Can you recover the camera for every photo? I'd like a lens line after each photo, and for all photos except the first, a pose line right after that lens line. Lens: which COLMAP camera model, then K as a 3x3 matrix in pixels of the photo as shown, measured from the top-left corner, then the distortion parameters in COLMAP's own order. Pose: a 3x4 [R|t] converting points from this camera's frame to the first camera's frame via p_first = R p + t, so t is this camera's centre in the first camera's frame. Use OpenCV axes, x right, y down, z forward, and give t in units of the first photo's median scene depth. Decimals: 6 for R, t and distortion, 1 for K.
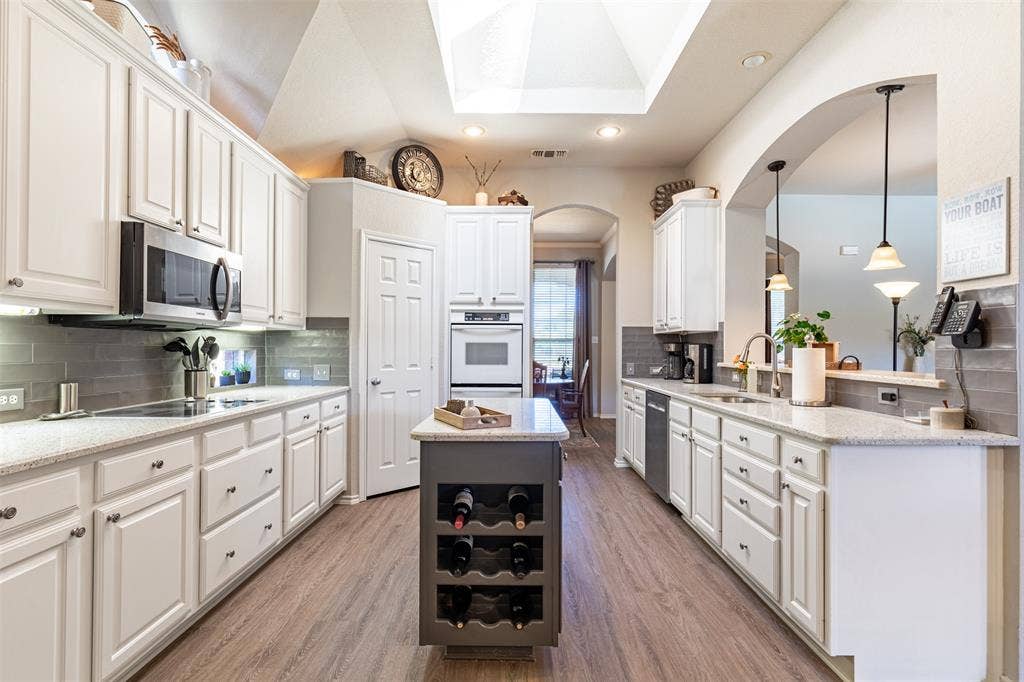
lens RADIAL K [[509.6, 0, 508.6], [0, 509.6, 348.7], [0, 0, 1]] dist [0.002481, -0.000226]
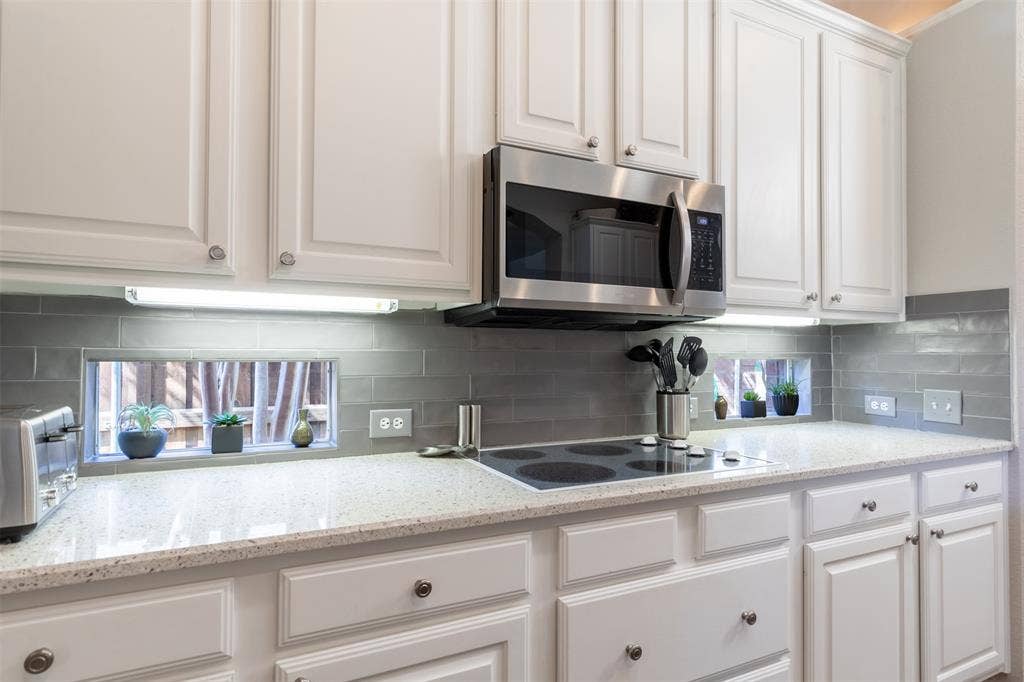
lens RADIAL K [[561.6, 0, 509.9], [0, 561.6, 344.6], [0, 0, 1]] dist [0.000579, -0.000099]
pose [[0.450525, -0.016850, -0.892605, -0.071638], [-0.001262, 0.999809, -0.019511, -0.001237], [0.892763, 0.009917, 0.450418, 0.392666]]
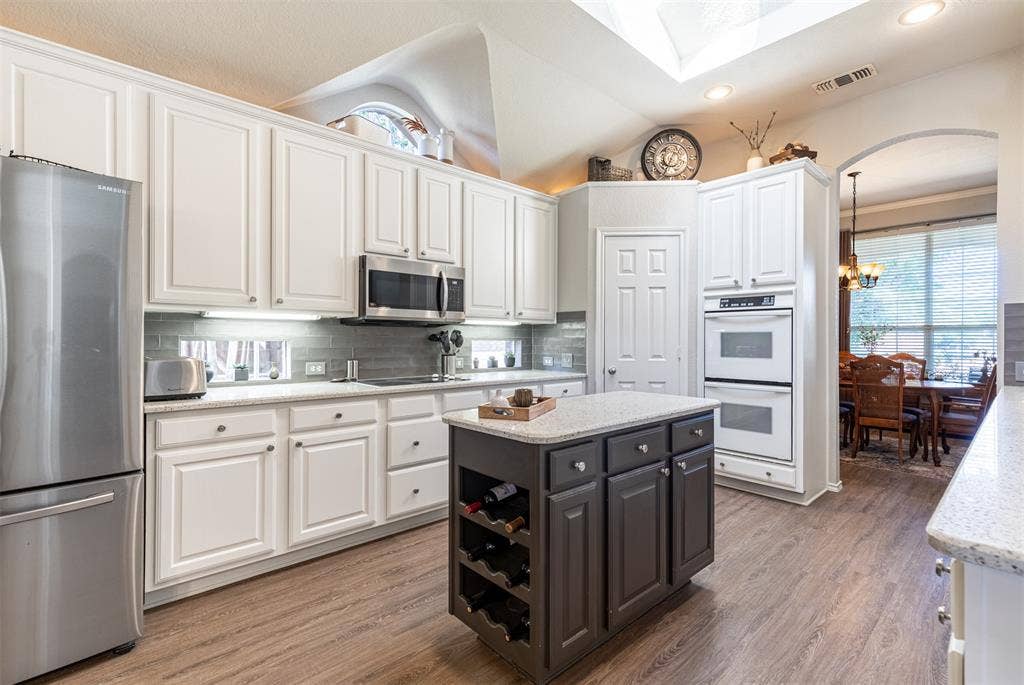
lens RADIAL K [[461.7, 0, 512.0], [0, 461.7, 342.5], [0, 0, 1]] dist [0.008625, -0.000041]
pose [[0.677842, 0.003007, -0.735202, 0.314735], [0.000264, 0.999991, 0.004333, 0.002577], [0.735208, -0.003131, 0.677834, 0.215199]]
